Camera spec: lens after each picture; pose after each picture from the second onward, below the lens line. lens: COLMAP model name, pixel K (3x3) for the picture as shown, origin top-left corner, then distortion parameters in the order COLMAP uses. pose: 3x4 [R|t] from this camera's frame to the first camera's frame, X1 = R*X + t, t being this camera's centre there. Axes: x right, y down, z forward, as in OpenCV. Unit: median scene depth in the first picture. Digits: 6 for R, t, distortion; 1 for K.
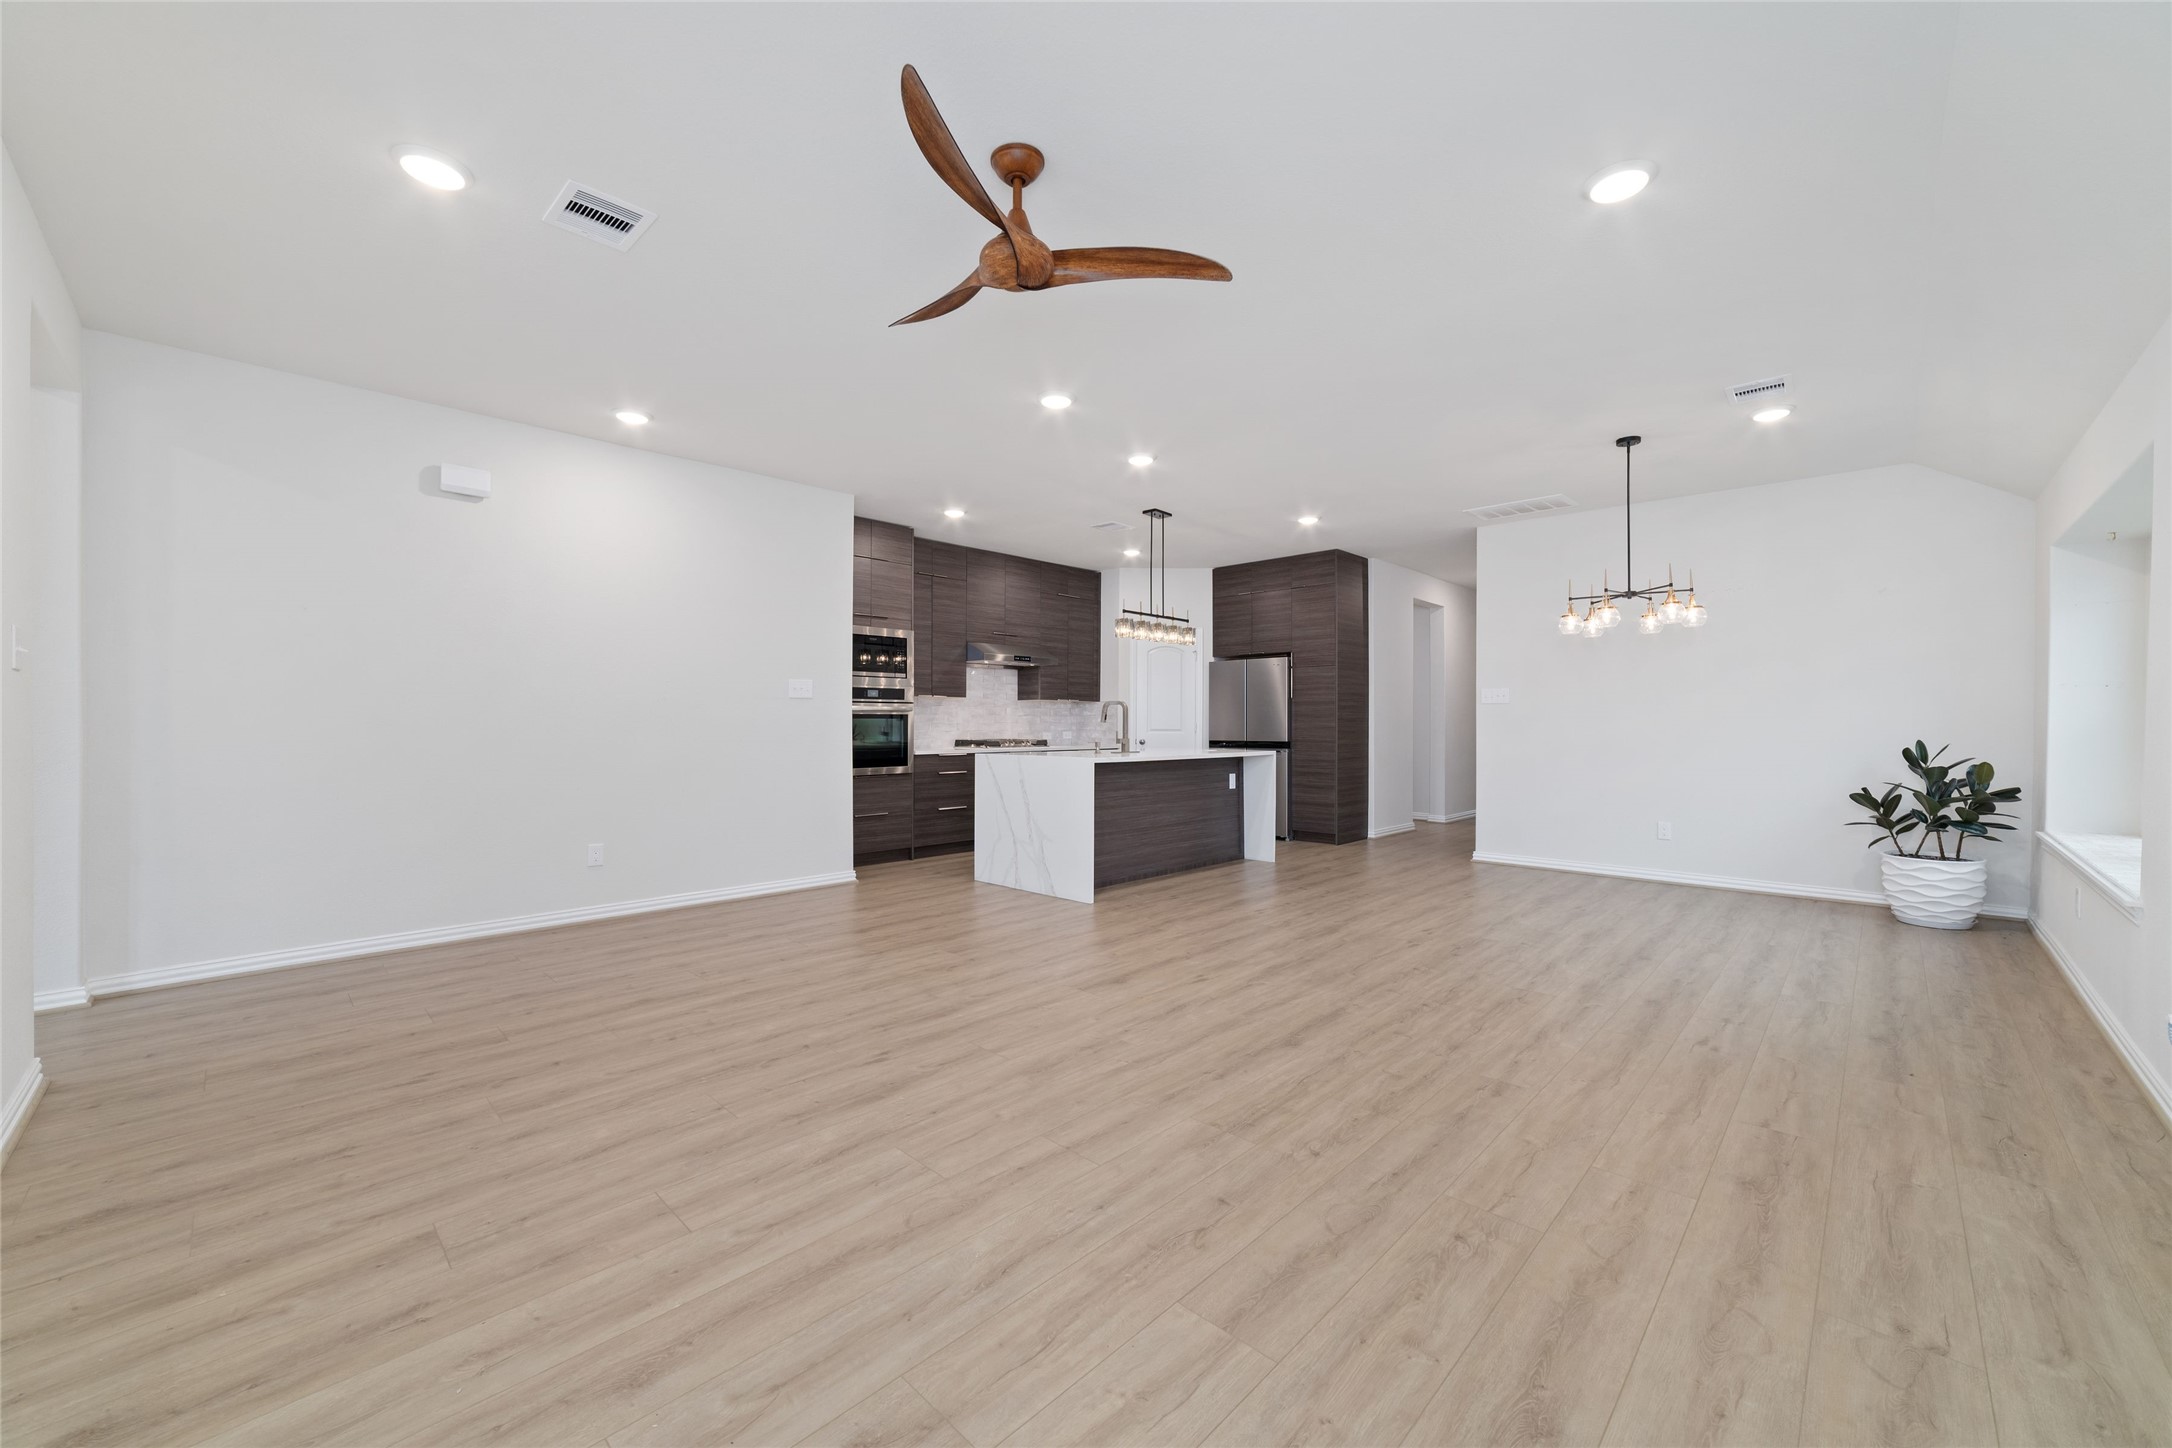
lens RADIAL K [[836.6, 0, 1091.4], [0, 836.6, 715.4], [0, 0, 1]] dist [-0.019303, 0.007917]
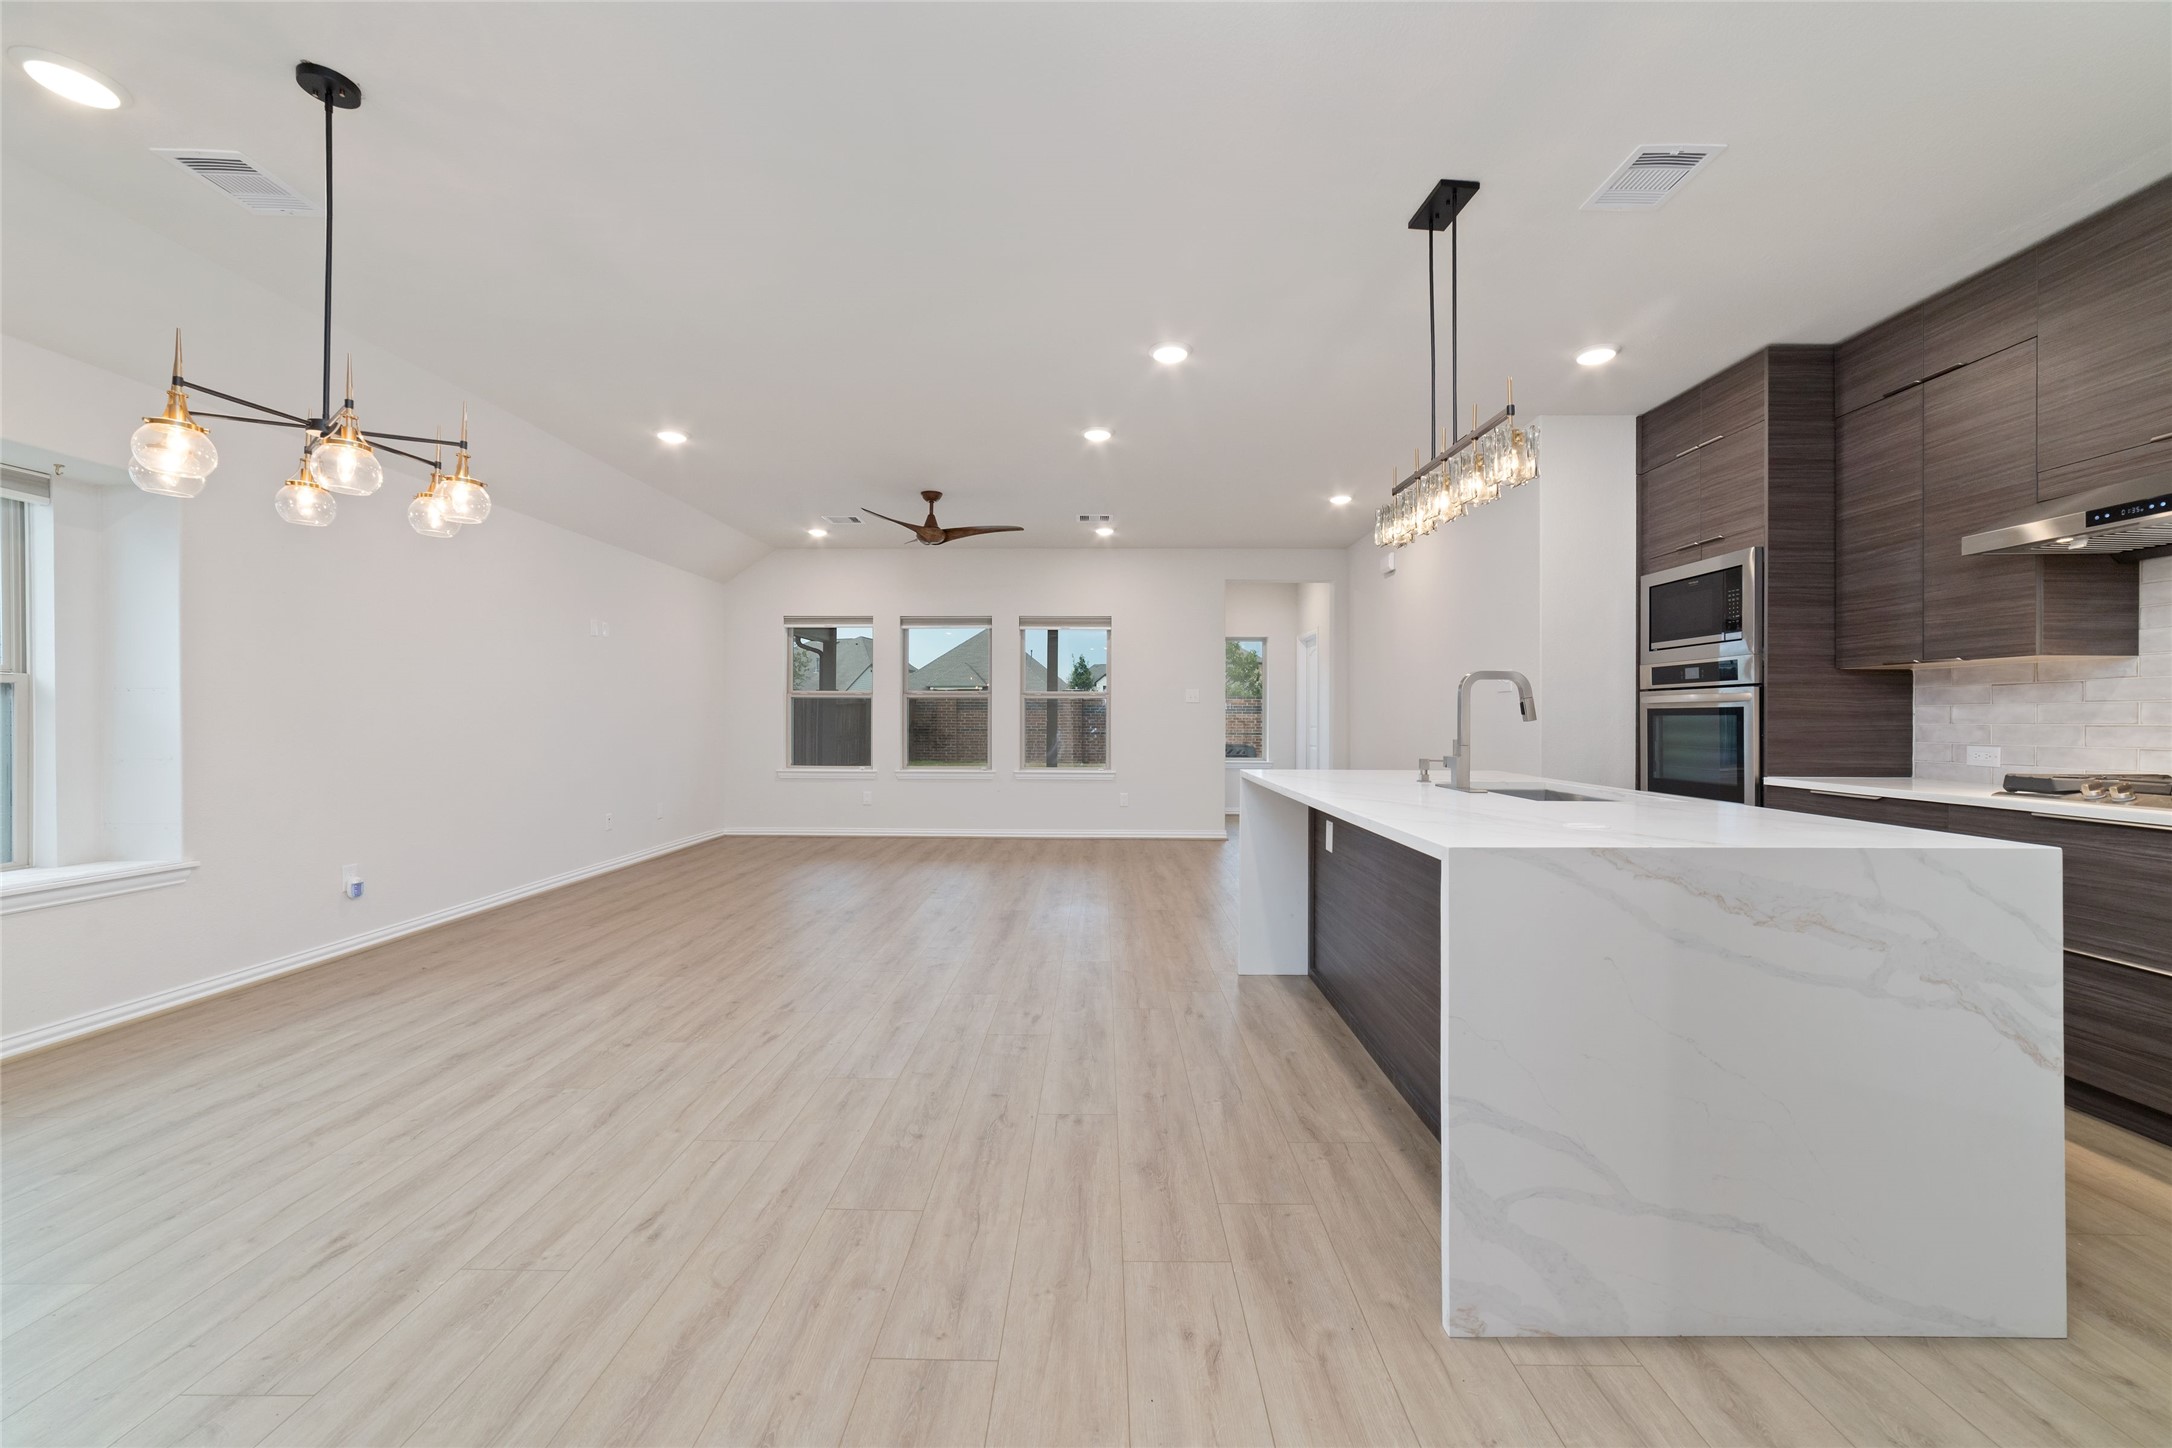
lens RADIAL K [[836.6, 0, 1091.4], [0, 836.6, 715.4], [0, 0, 1]] dist [-0.019303, 0.007917]
pose [[-0.728299, -0.006389, -0.685230, 0.504133], [0.001916, 0.999934, -0.011360, 0.010422], [0.685257, -0.009586, -0.728238, 1.245118]]
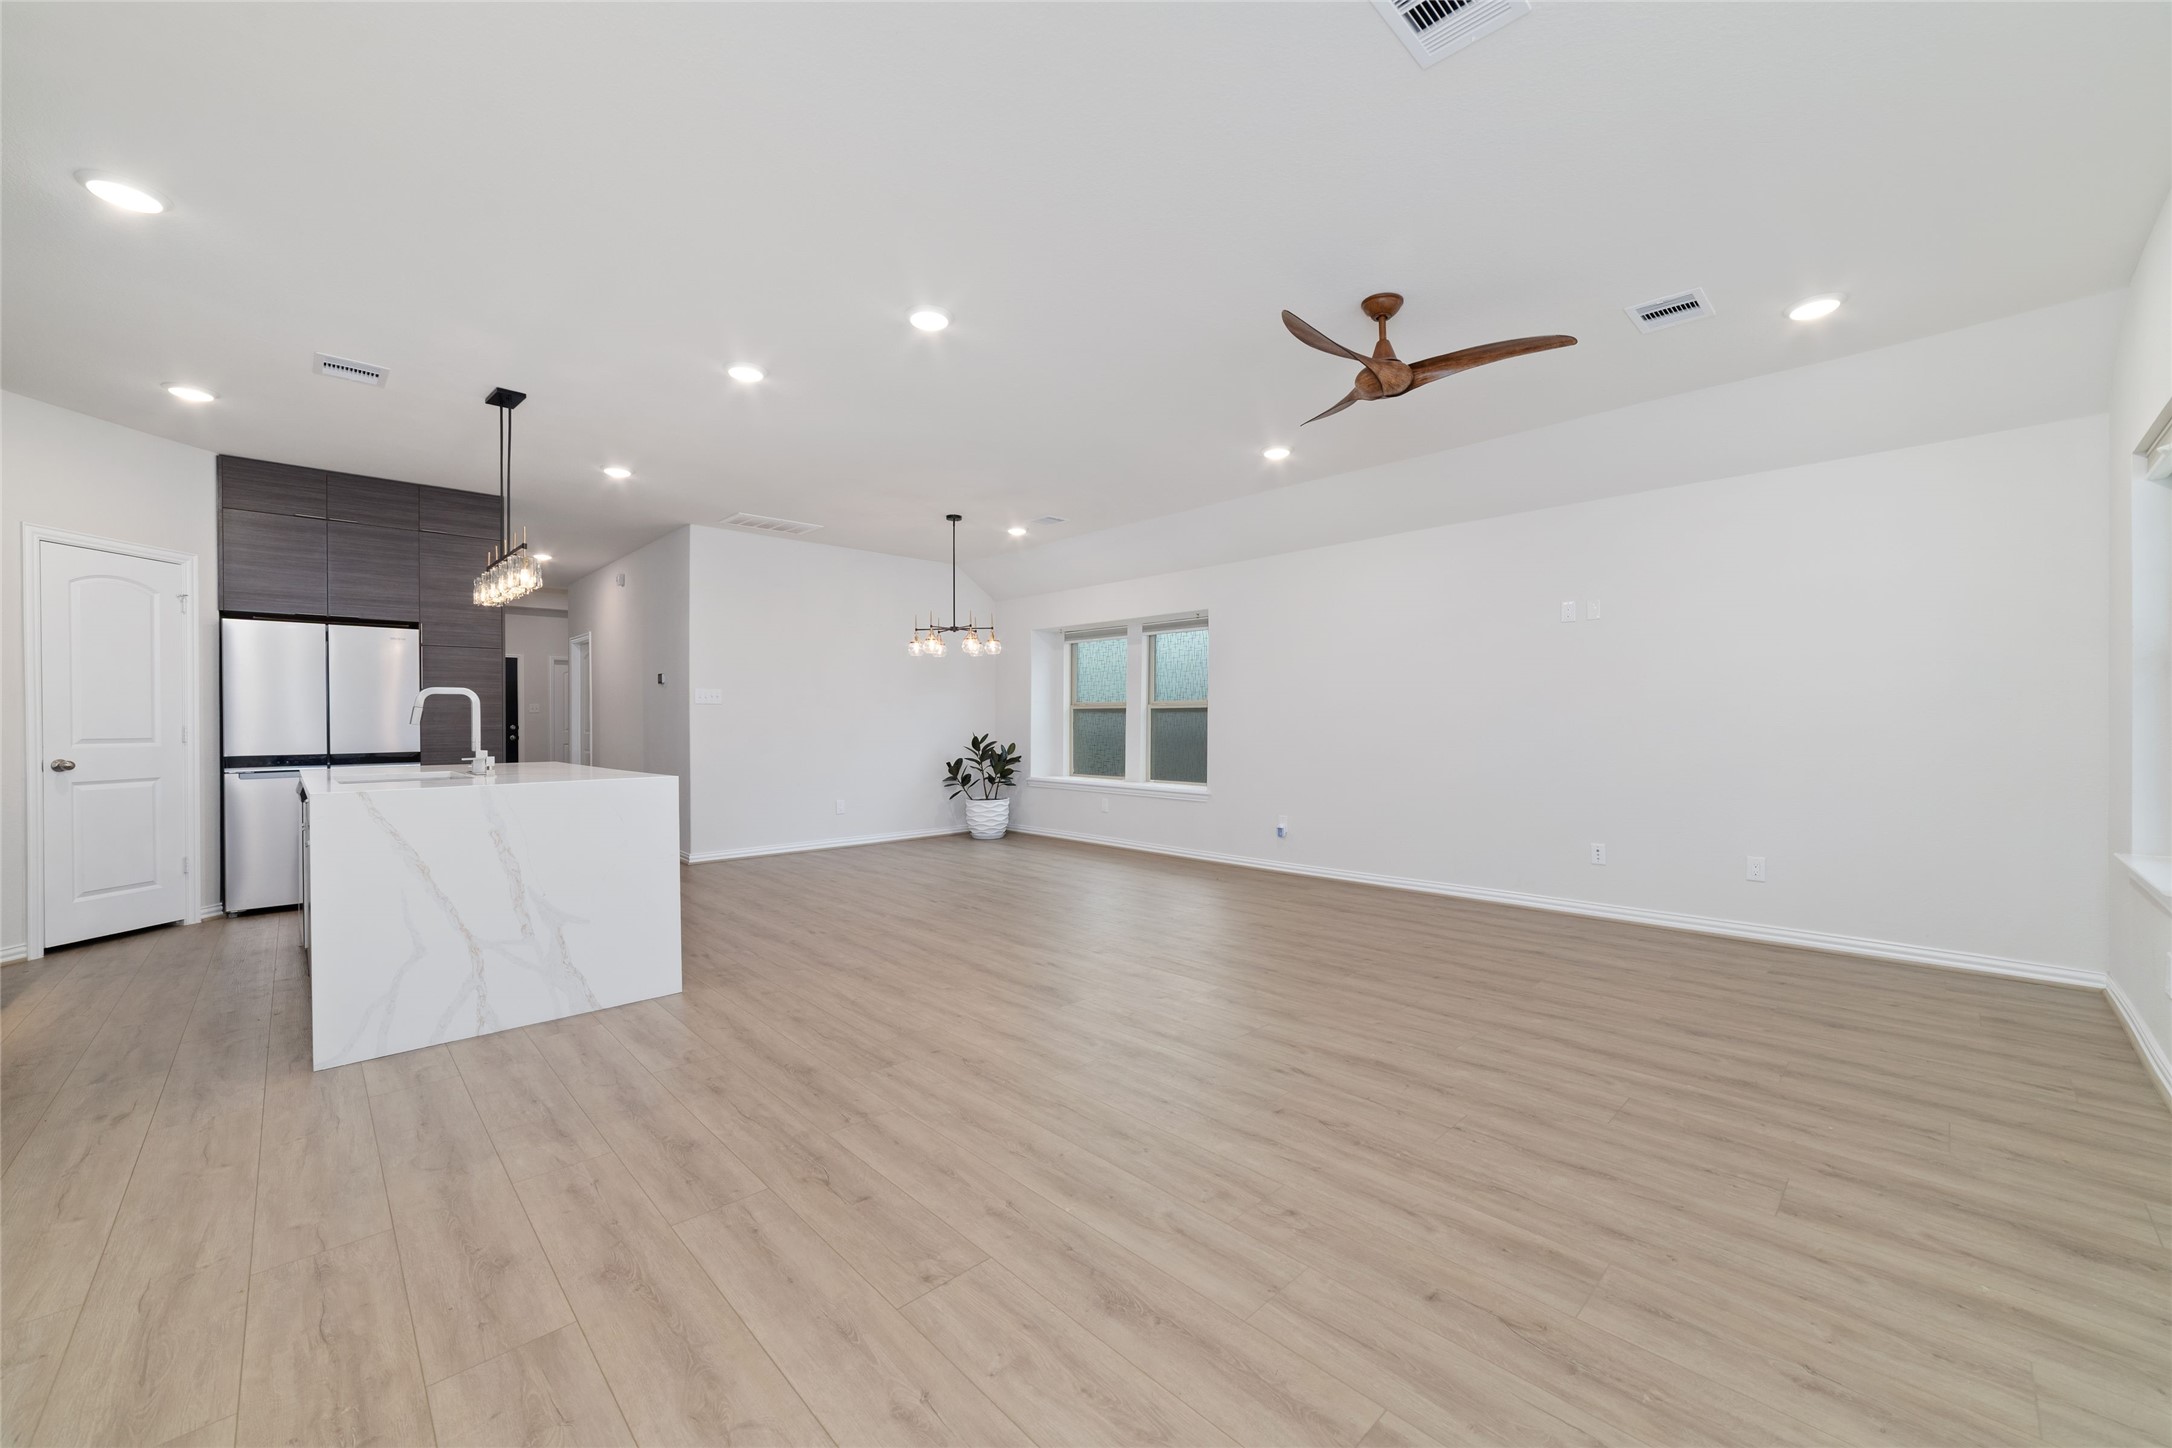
lens RADIAL K [[834.0, 0, 1090.4], [0, 834.0, 725.7], [0, 0, 1]] dist [-0.019886, 0.008117]
pose [[0.037517, -0.006015, 0.999278, -0.568223], [-0.006268, 0.999961, 0.006254, 0.003085], [-0.999276, -0.006498, 0.037478, 0.559223]]
